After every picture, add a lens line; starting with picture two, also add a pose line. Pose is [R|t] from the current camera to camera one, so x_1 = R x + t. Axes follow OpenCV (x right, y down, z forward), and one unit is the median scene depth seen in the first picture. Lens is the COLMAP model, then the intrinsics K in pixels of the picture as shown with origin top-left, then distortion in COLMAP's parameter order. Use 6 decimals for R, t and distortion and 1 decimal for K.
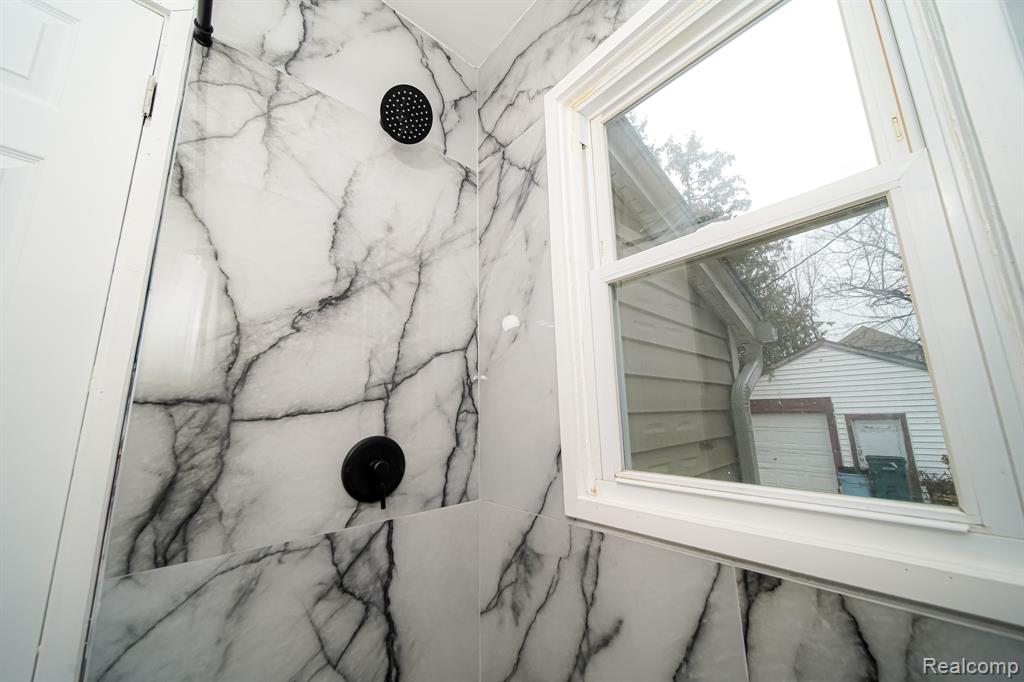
lens RADIAL K [[363.1, 0, 512.0], [0, 363.1, 341.0], [0, 0, 1]] dist [-0.001094, -0.000234]
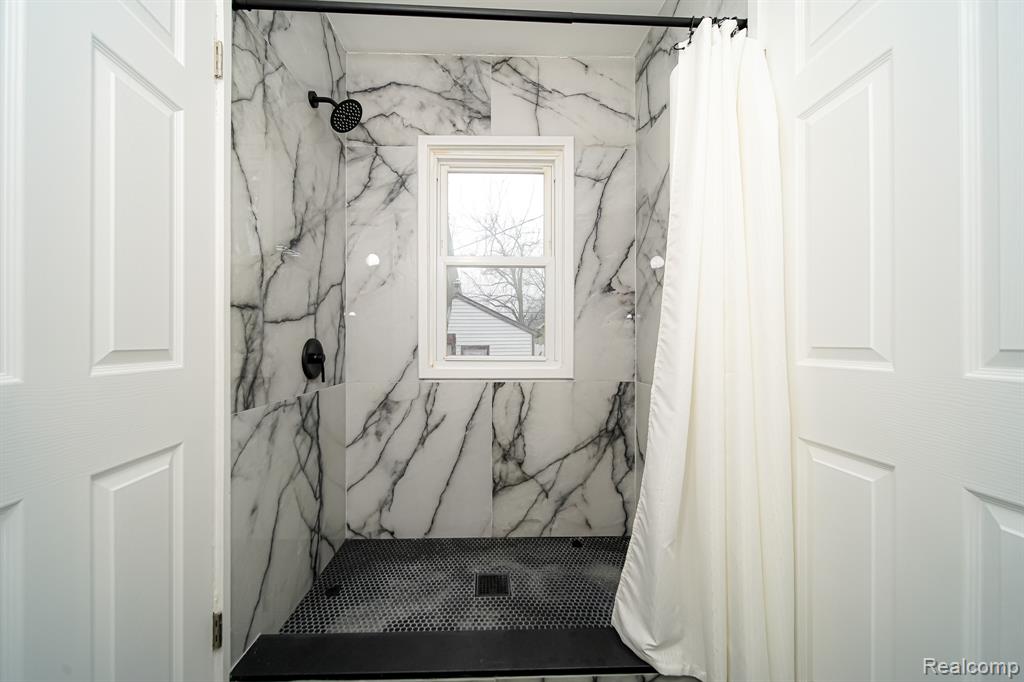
lens RADIAL K [[363.1, 0, 512.0], [0, 363.1, 341.0], [0, 0, 1]] dist [-0.001094, -0.000234]
pose [[0.622794, 0.022230, 0.782070, -1.074853], [-0.164869, 0.980879, 0.103411, -0.019405], [-0.764817, -0.193343, 0.614551, -0.580638]]
